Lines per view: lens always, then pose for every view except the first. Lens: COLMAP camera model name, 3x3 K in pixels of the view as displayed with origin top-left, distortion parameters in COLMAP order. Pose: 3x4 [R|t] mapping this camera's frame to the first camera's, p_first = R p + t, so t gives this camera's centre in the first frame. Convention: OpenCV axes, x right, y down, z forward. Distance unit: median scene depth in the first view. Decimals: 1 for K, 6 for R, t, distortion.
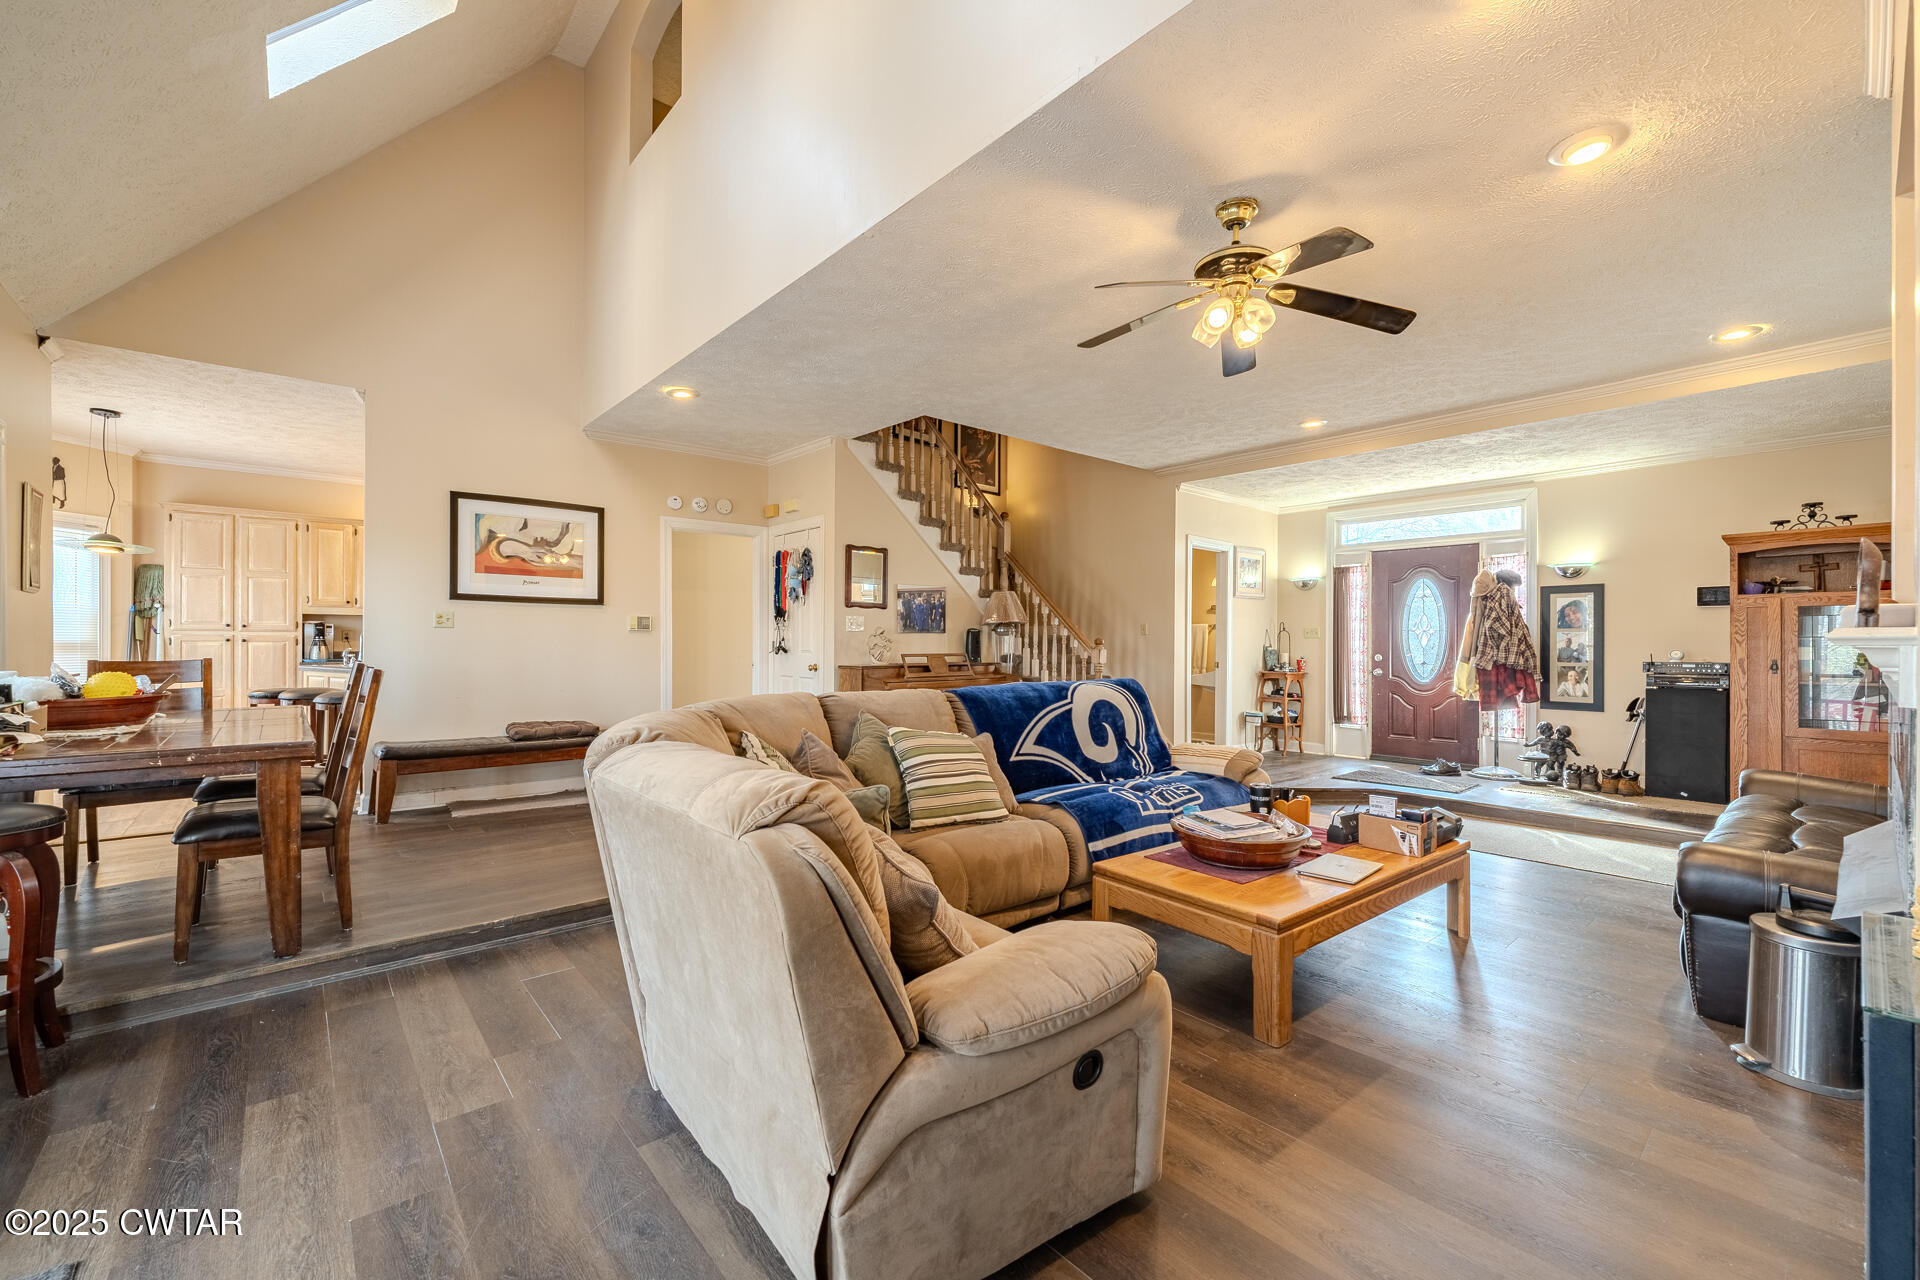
lens RADIAL K [[784.5, 0, 954.8], [0, 784.5, 643.0], [0, 0, 1]] dist [-0.001042, 0.000018]
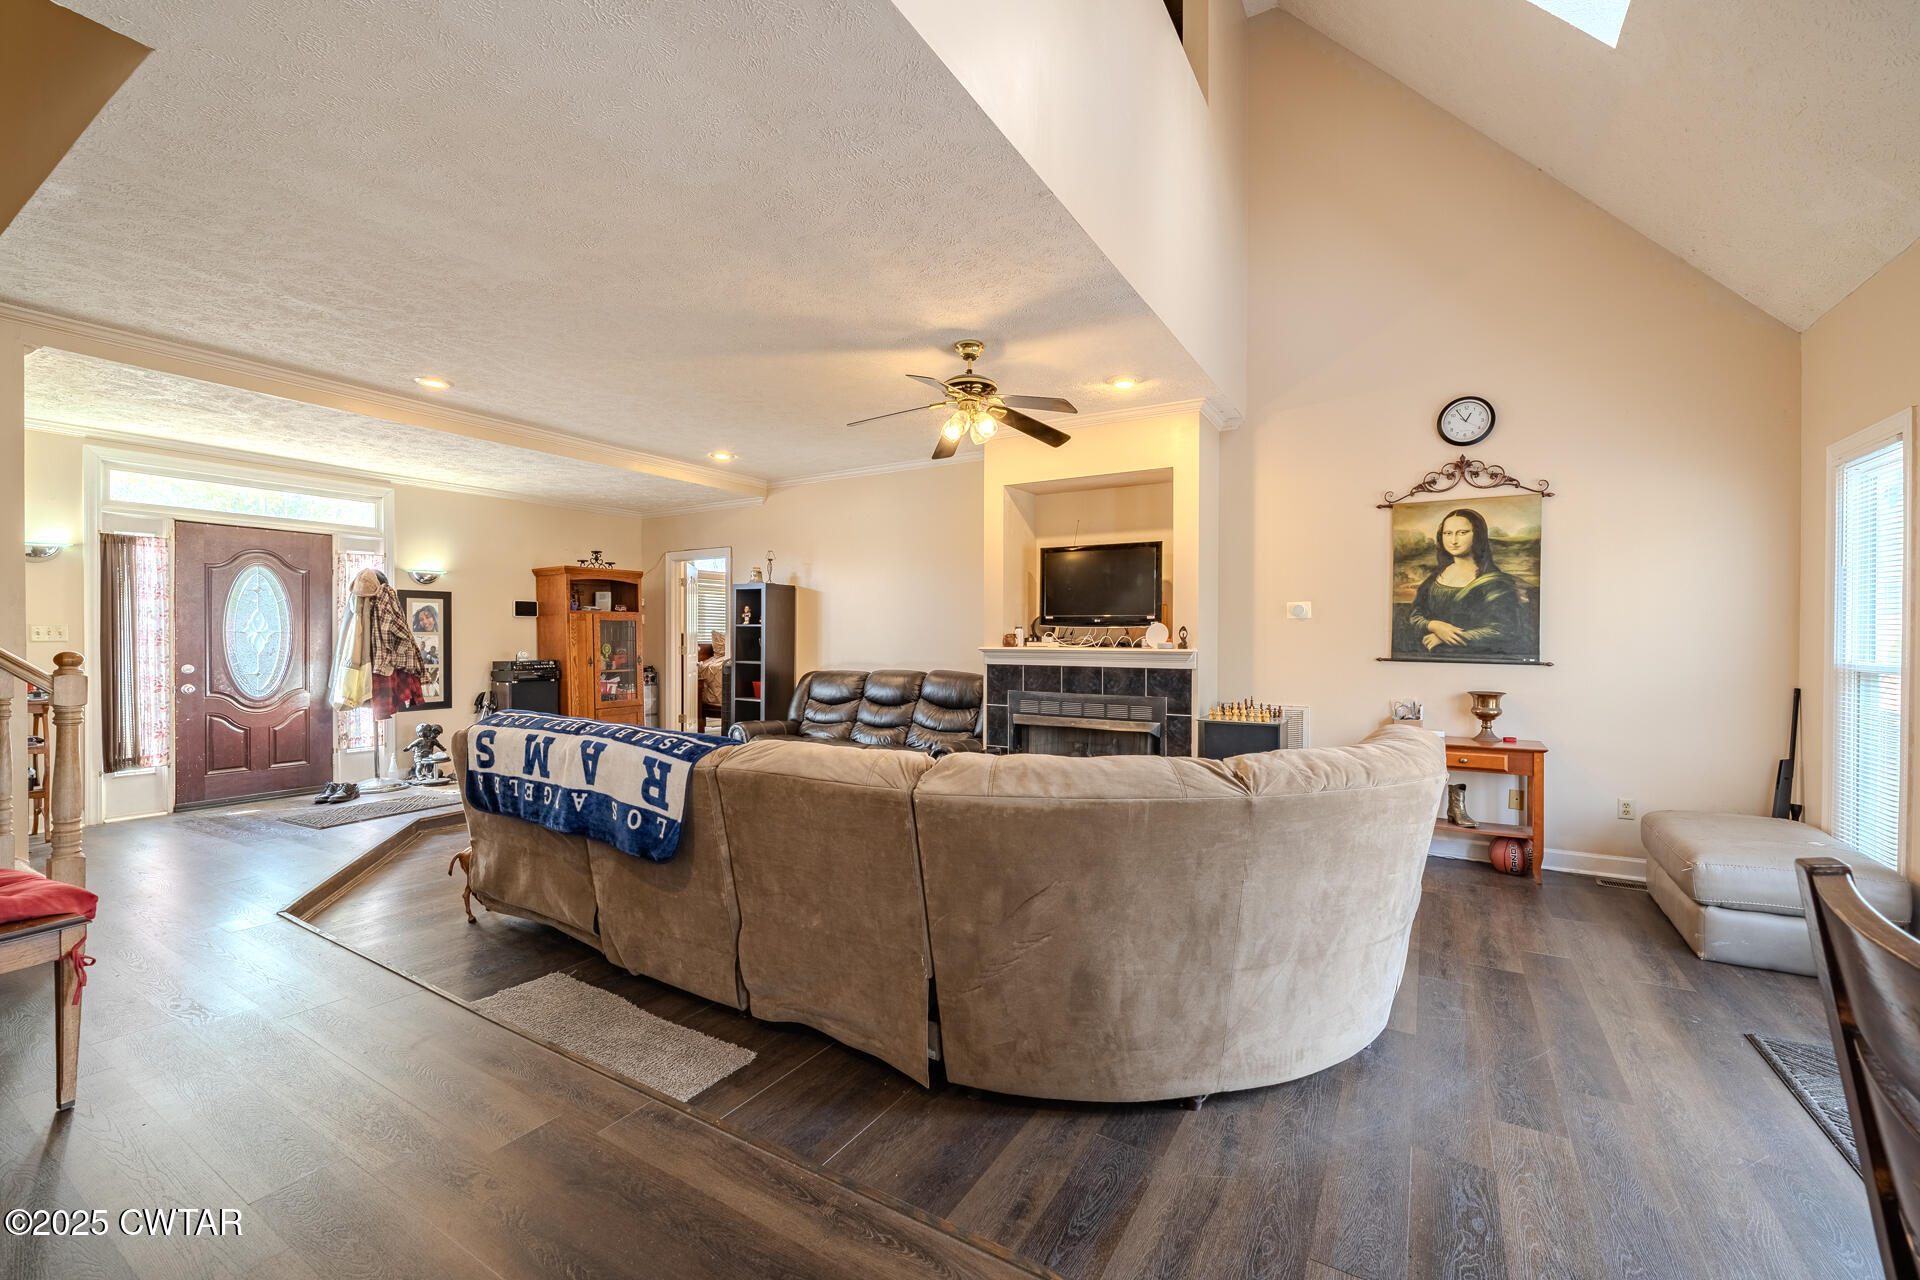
lens RADIAL K [[784.5, 0, 954.7], [0, 784.5, 641.7], [0, 0, 1]] dist [-0.001042, 0.000018]
pose [[-0.323262, -0.011967, 0.946234, -0.432462], [-0.003116, 0.999928, 0.011581, -0.019817], [-0.946304, 0.000795, -0.323276, 0.663154]]
